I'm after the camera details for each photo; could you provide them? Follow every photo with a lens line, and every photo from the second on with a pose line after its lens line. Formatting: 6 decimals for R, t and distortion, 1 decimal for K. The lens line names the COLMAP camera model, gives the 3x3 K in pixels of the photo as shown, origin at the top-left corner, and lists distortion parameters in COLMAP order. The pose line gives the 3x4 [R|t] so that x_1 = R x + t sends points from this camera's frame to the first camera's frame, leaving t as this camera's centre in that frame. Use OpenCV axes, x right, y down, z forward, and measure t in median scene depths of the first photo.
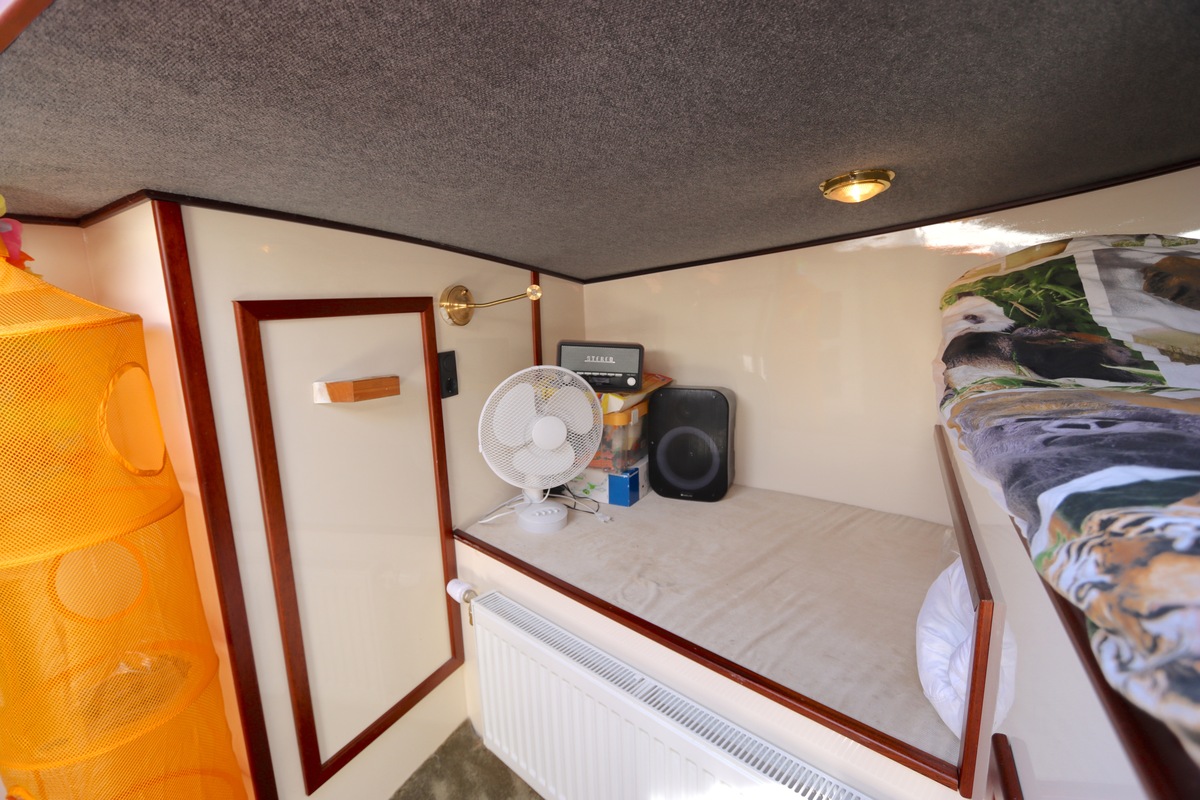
lens RADIAL K [[570.4, 0, 601.2], [0, 570.4, 396.3], [0, 0, 1]] dist [-0.016403, 0.001589]
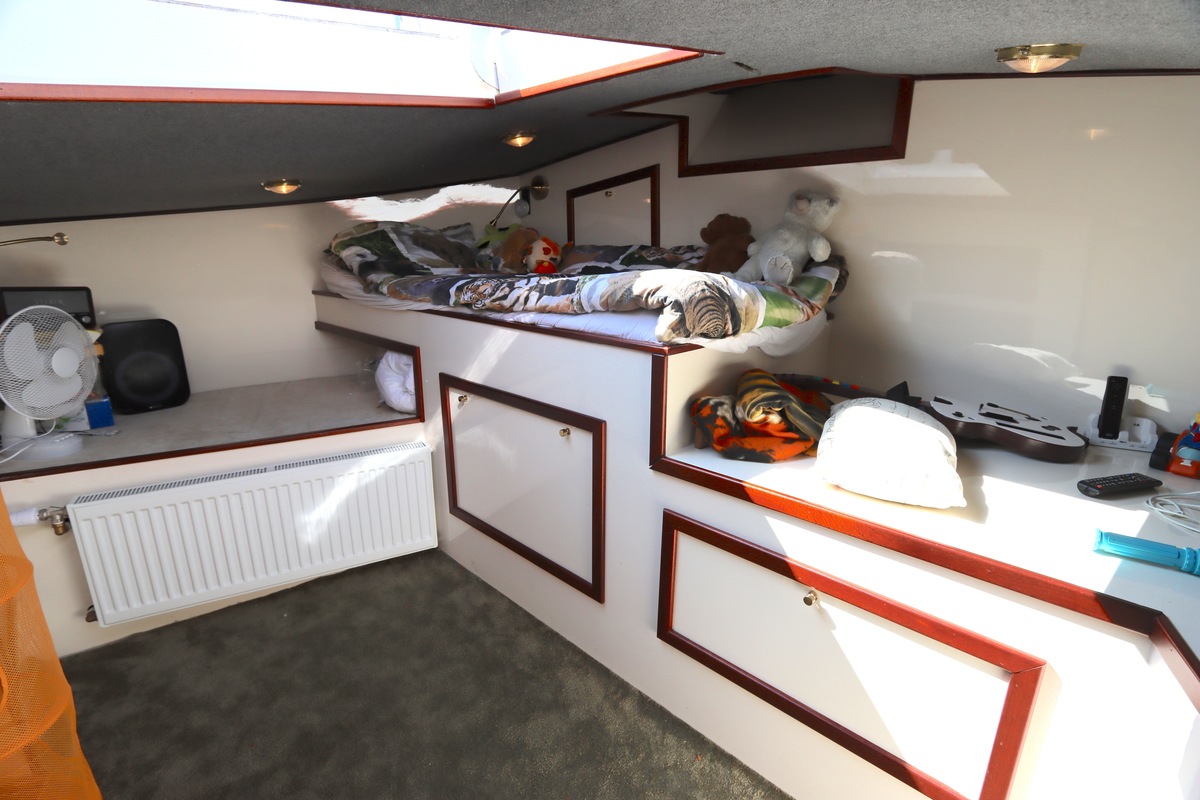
lens RADIAL K [[570.4, 0, 601.2], [0, 570.4, 396.3], [0, 0, 1]] dist [-0.016403, 0.001589]
pose [[0.313014, -0.222312, 0.923363, -1.318823], [0.158831, 0.970780, 0.179886, 0.159106], [-0.936373, 0.090351, 0.339178, -0.656007]]
